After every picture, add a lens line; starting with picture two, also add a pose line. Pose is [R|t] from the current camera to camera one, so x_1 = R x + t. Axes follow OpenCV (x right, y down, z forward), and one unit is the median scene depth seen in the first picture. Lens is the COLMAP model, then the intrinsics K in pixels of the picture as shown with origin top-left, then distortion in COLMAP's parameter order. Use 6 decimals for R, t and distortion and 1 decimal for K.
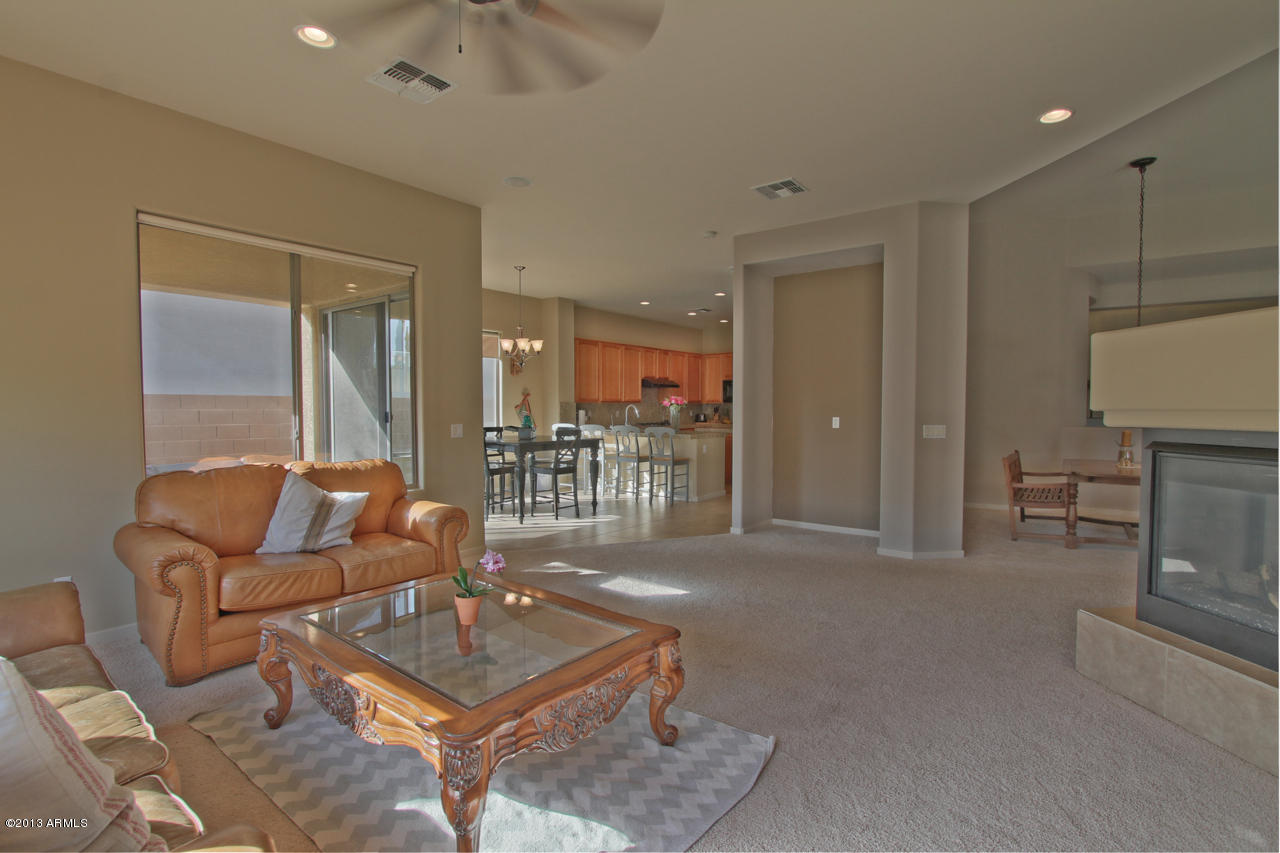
lens RADIAL K [[598.8, 0, 638.5], [0, 598.8, 425.7], [0, 0, 1]] dist [-0.015643, 0.001738]
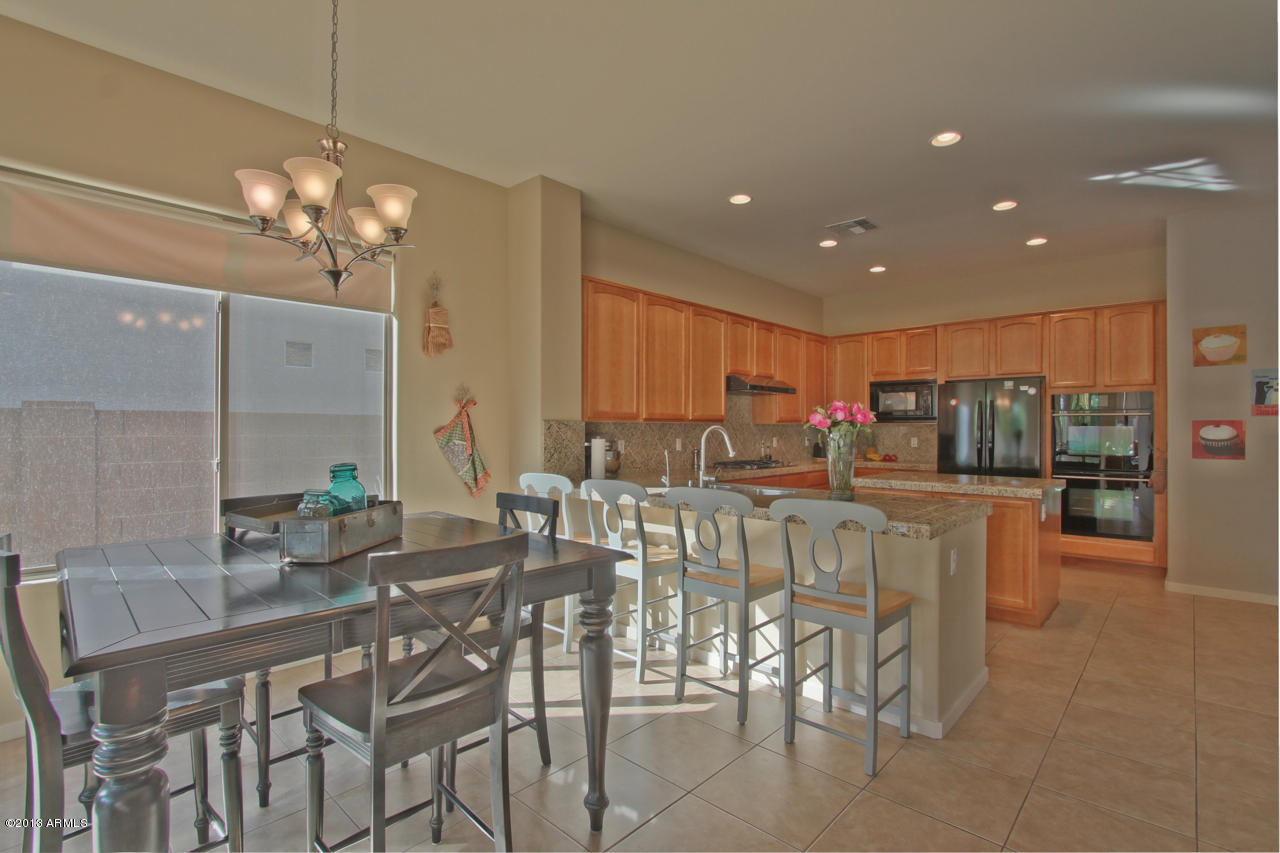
lens RADIAL K [[598.8, 0, 641.5], [0, 598.8, 426.1], [0, 0, 1]] dist [-0.015643, 0.001738]
pose [[0.996223, -0.001276, -0.086828, -0.026006], [-0.001993, 0.999293, -0.037548, -0.019106], [0.086814, 0.037579, 0.995515, 0.584659]]
